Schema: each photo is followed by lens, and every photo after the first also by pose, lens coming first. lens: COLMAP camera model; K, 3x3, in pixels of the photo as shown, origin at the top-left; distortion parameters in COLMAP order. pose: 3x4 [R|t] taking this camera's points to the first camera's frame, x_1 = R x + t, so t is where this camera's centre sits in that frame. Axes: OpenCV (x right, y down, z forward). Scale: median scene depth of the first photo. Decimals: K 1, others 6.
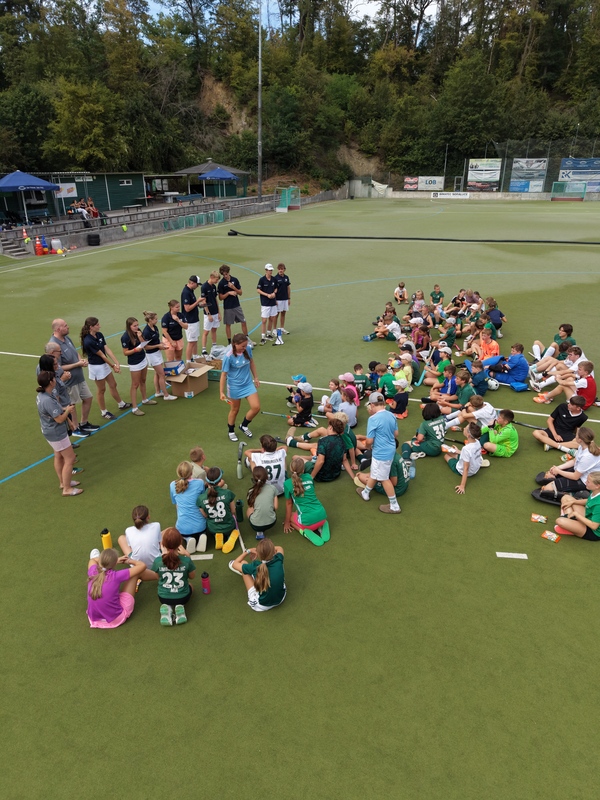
lens RADIAL K [[533.9, 0, 302.2], [0, 533.9, 399.7], [0, 0, 1]] dist [0.012781, -0.008787]
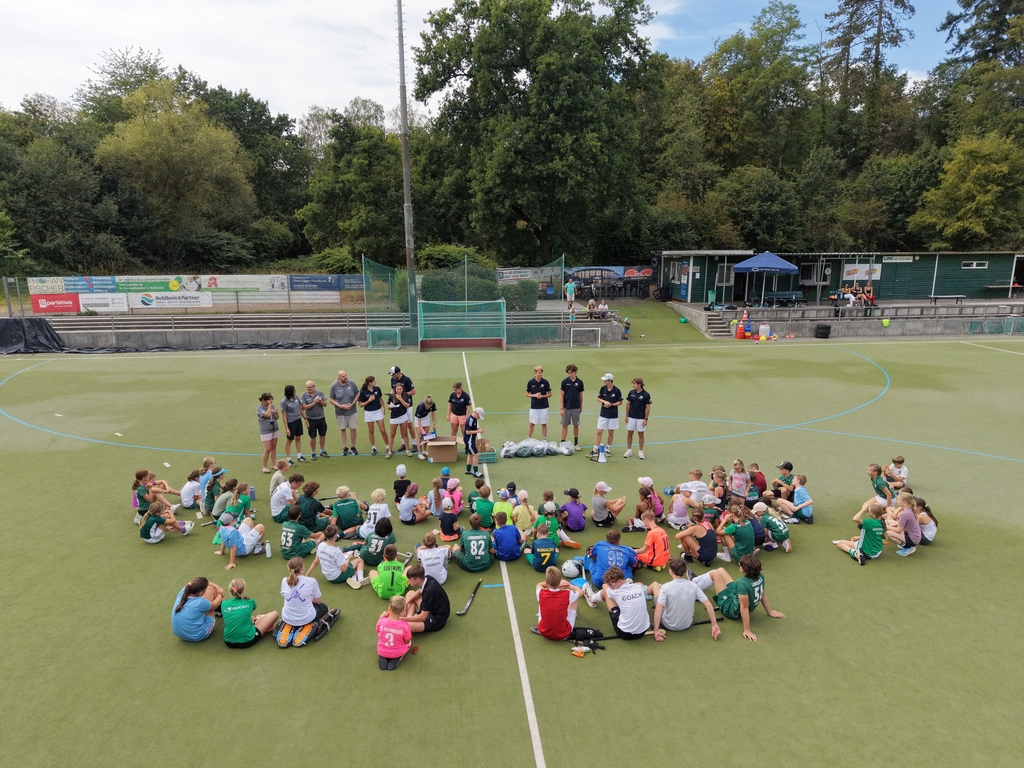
lens RADIAL K [[683.3, 0, 512.0], [0, 683.3, 384.0], [0, 0, 1]] dist [0.012781, -0.008787]
pose [[0.429596, 0.198723, -0.880884, 0.767587], [-0.360072, 0.932278, 0.034715, -0.188500], [0.828127, 0.302268, 0.472058, 0.276853]]
